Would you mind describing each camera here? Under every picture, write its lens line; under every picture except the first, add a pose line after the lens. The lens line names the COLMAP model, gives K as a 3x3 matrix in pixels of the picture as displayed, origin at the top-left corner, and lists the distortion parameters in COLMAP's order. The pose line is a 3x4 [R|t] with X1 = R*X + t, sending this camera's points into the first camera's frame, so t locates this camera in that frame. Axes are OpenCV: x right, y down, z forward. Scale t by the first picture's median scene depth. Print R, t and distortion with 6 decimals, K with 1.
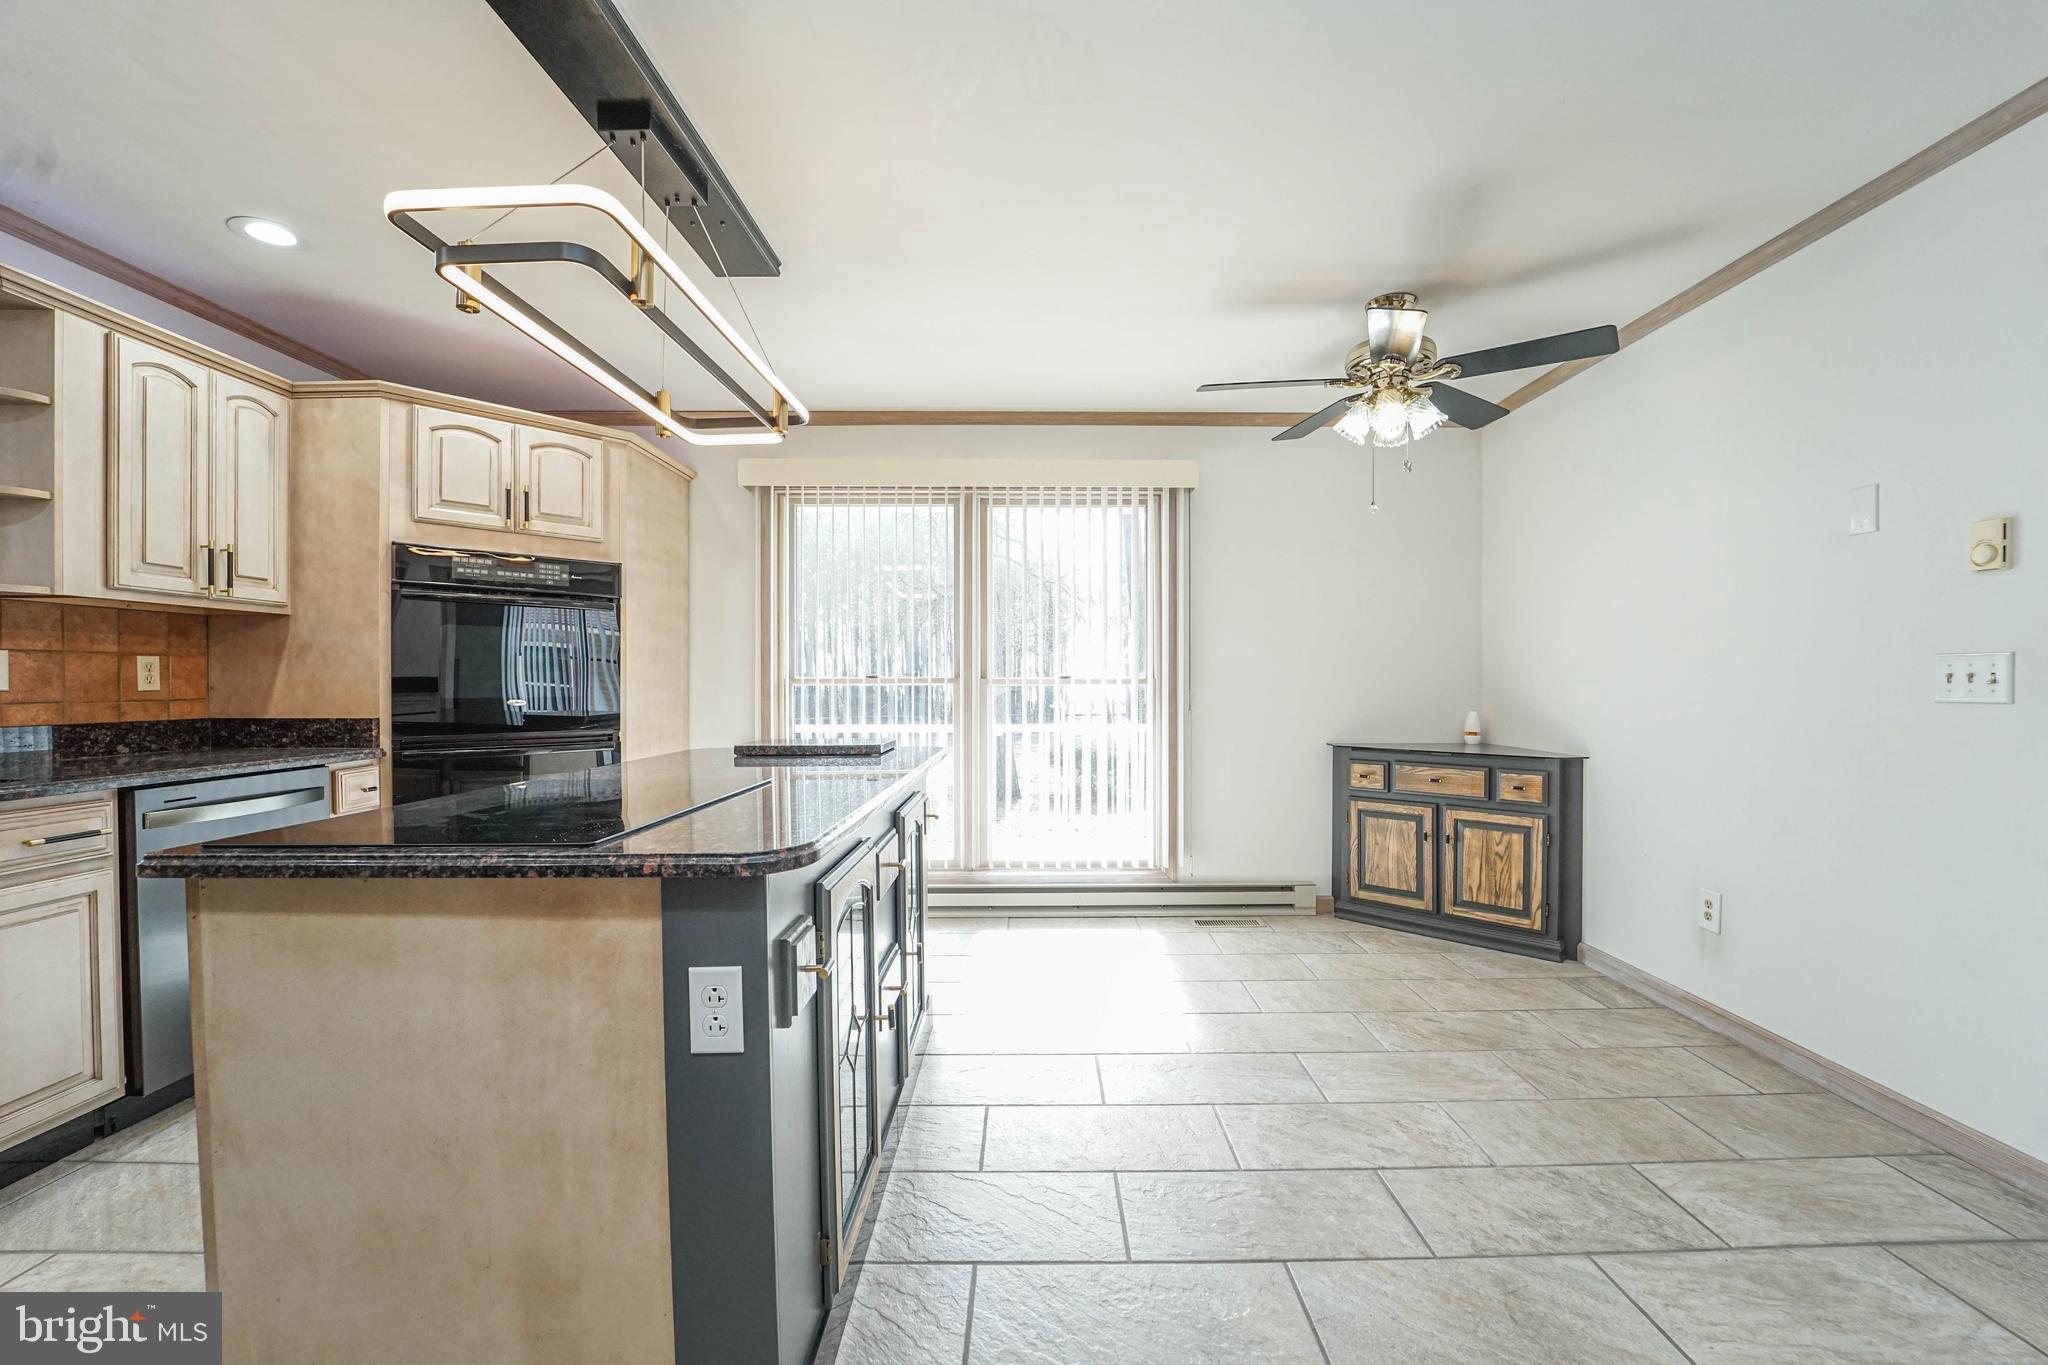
lens RADIAL K [[830.1, 0, 1038.9], [0, 830.1, 685.2], [0, 0, 1]] dist [-0.021558, -0.000387]
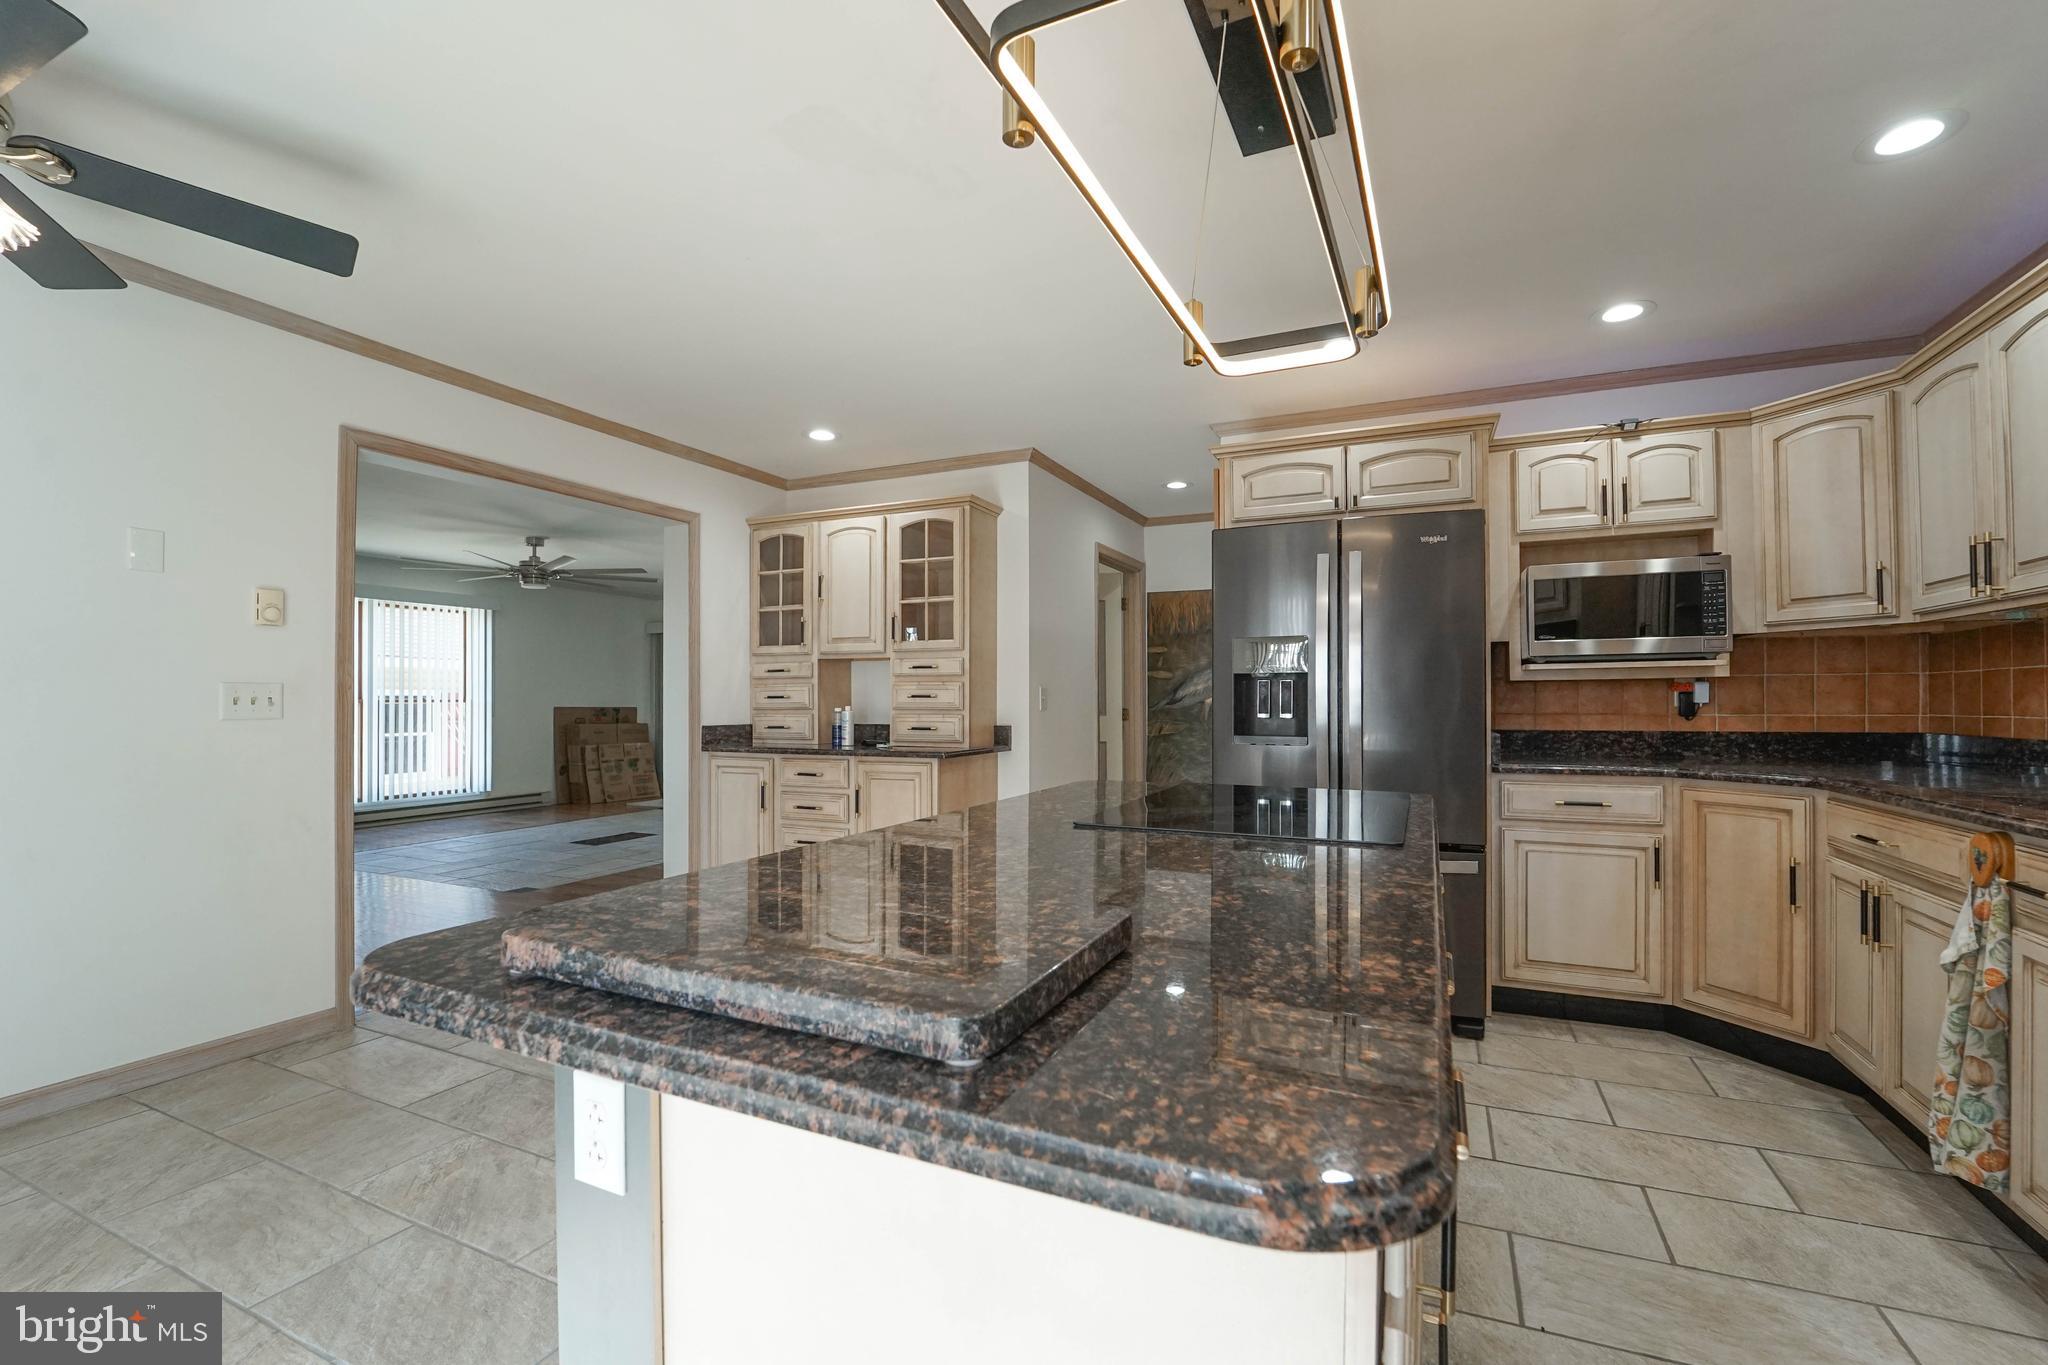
lens RADIAL K [[830.1, 0, 1030.1], [0, 830.1, 695.8], [0, 0, 1]] dist [-0.021558, -0.000387]
pose [[-0.911942, 0.005105, 0.410288, -0.369538], [0.003458, 0.999983, -0.004757, 0.000139], [-0.410305, -0.002919, -0.911944, 1.058195]]
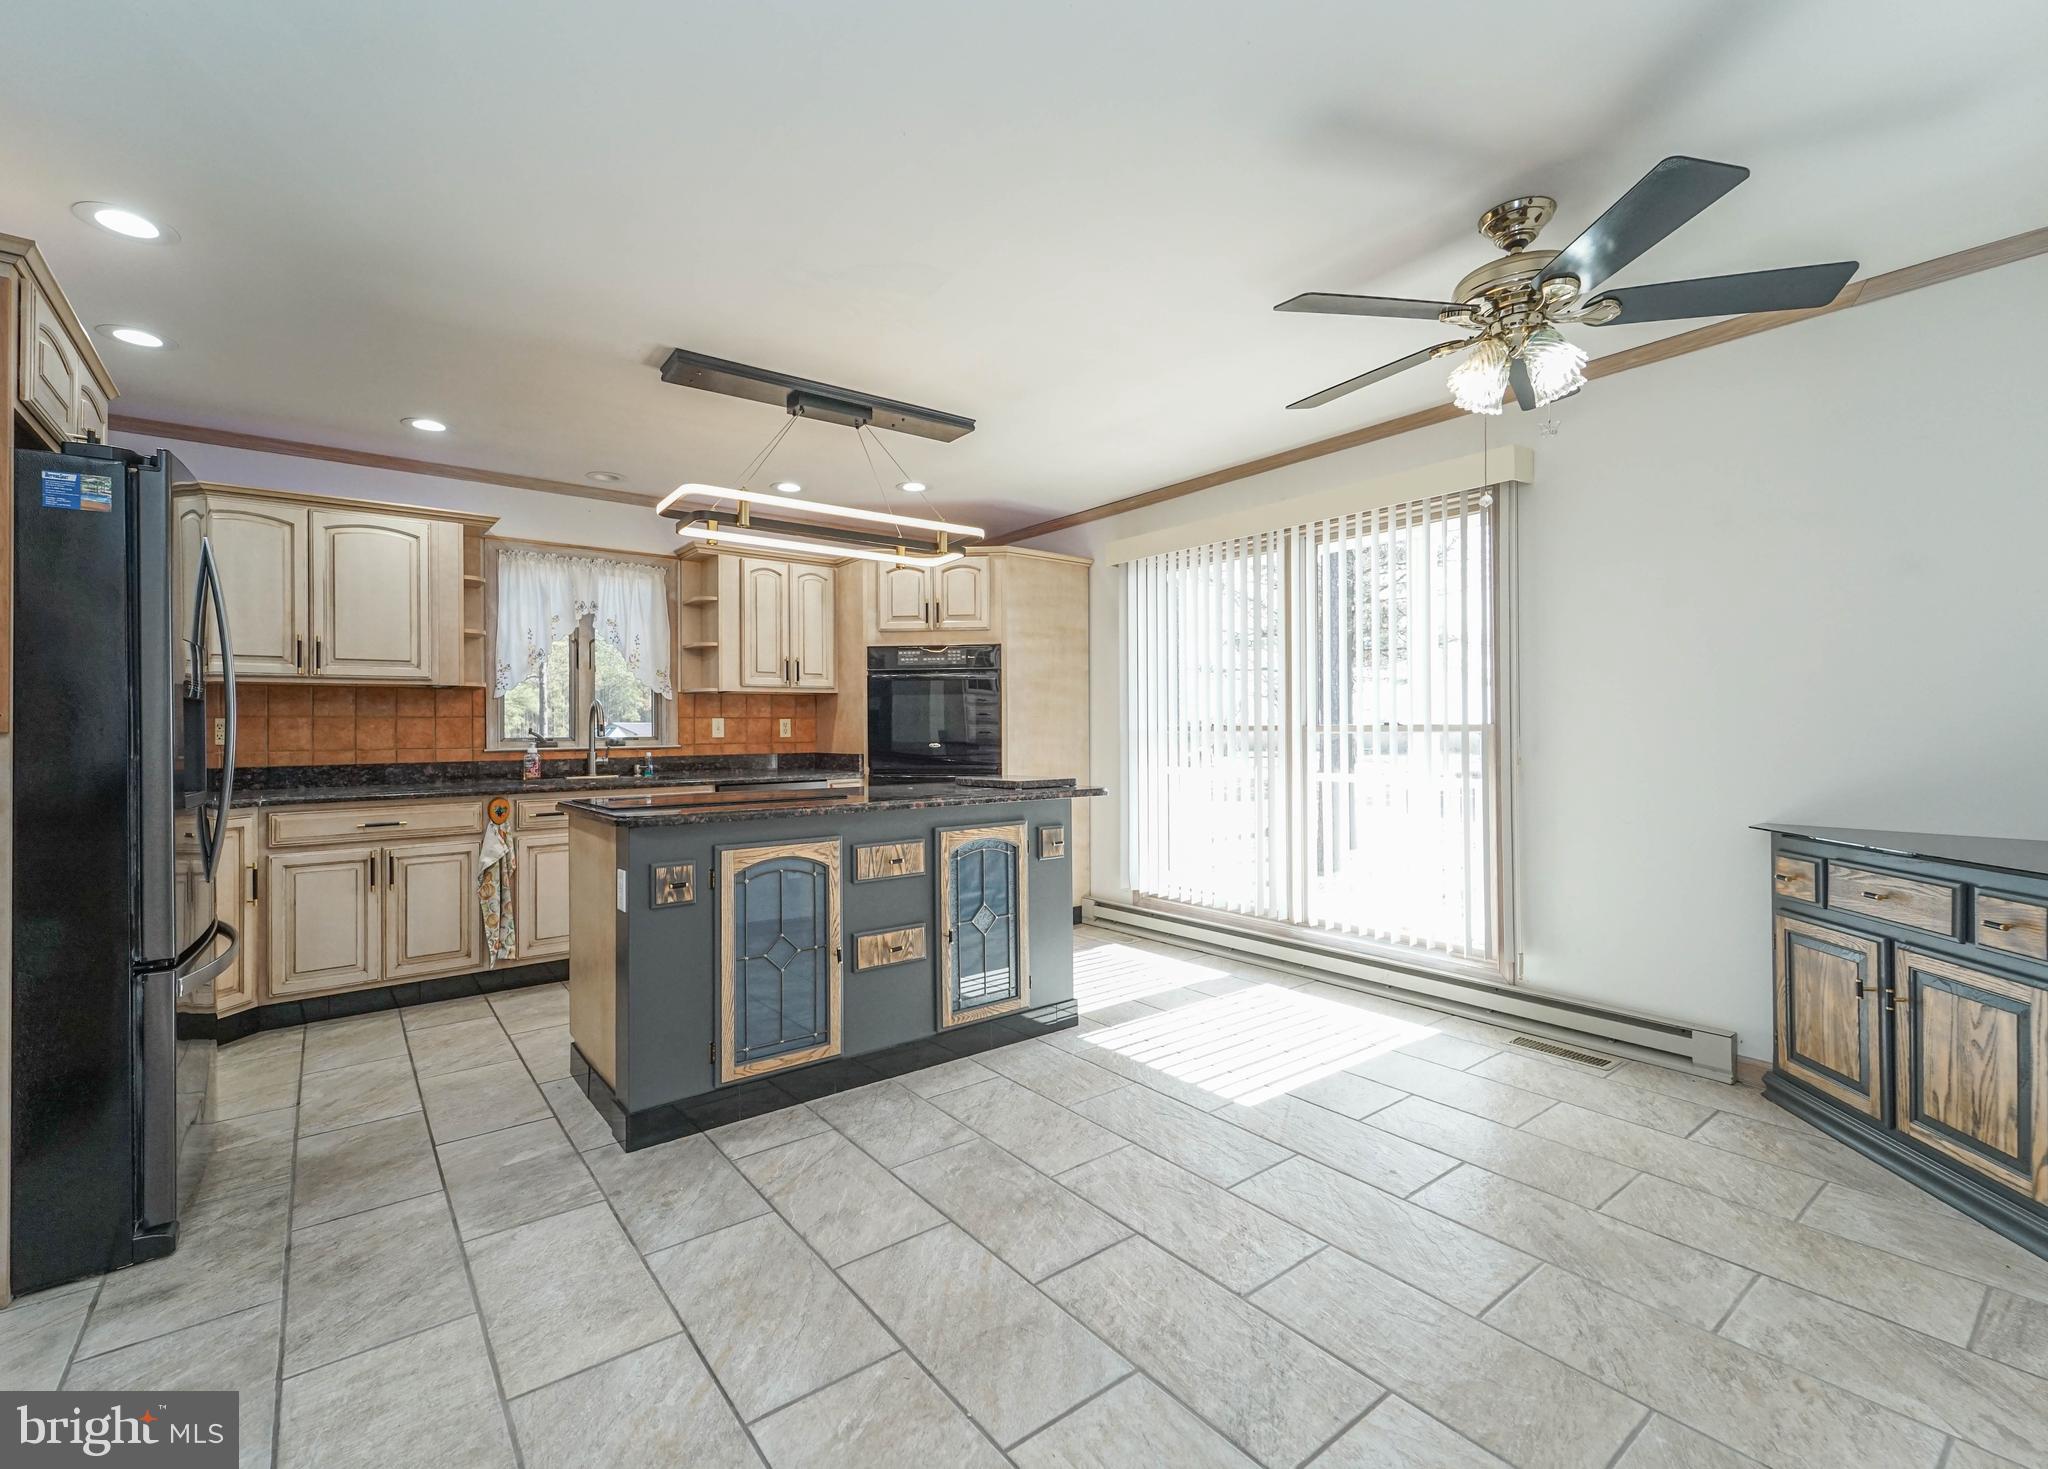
lens RADIAL K [[883.9, 0, 1013.0], [0, 883.9, 719.8], [0, 0, 1]] dist [0.012642, -0.001938]
pose [[0.608862, -0.012477, -0.793178, 0.705219], [0.002759, 0.999904, -0.013611, -0.003865], [0.793272, 0.006099, 0.608837, 0.144195]]
